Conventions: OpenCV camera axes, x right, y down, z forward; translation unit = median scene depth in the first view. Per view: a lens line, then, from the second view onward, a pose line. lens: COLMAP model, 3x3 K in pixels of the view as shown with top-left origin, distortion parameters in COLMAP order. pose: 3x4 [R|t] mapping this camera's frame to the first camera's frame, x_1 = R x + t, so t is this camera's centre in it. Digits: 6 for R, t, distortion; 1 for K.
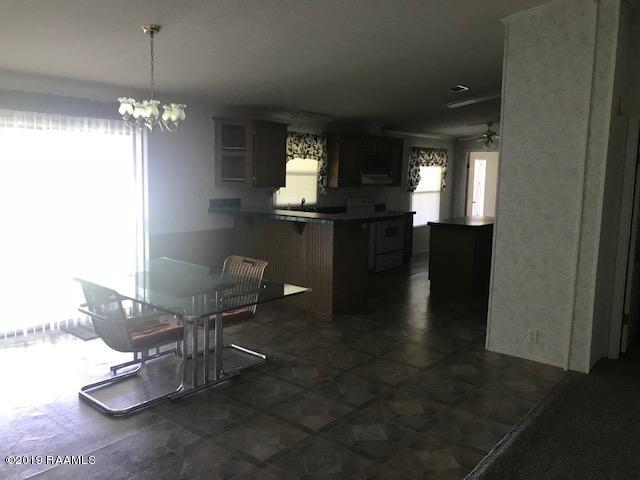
lens RADIAL K [[527.7, 0, 320.0], [0, 527.7, 240.0], [0, 0, 1]] dist [0.006776, -0.015374]
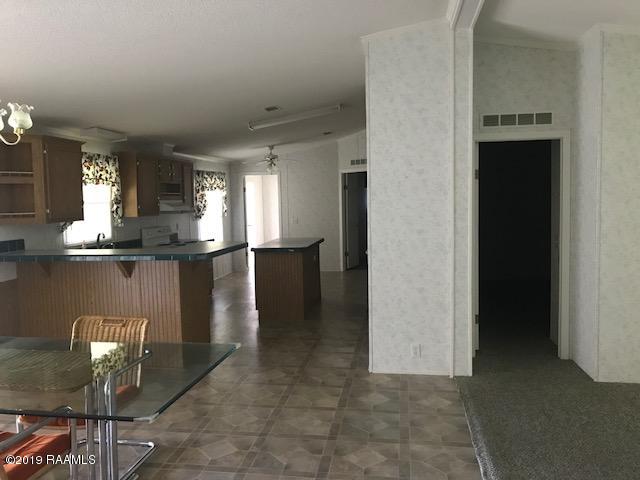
lens RADIAL K [[527.7, 0, 320.0], [0, 527.7, 240.0], [0, 0, 1]] dist [0.006776, -0.015374]
pose [[0.858051, -0.078458, 0.507536, -0.154768], [0.103334, 0.994426, -0.020974, -0.015742], [-0.503061, 0.070443, 0.861375, 0.126846]]
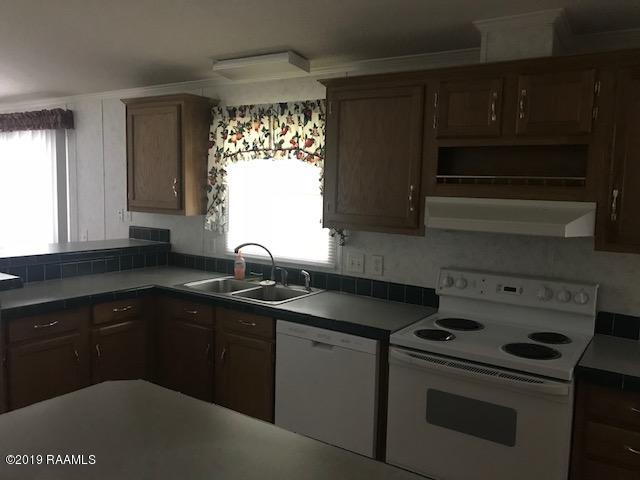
lens RADIAL K [[527.7, 0, 320.0], [0, 527.7, 240.0], [0, 0, 1]] dist [0.006776, -0.015374]
pose [[0.120356, 0.082924, -0.989261, 0.440944], [-0.155208, 0.985822, 0.063753, -0.119827], [0.980523, 0.145868, 0.131520, 0.986354]]
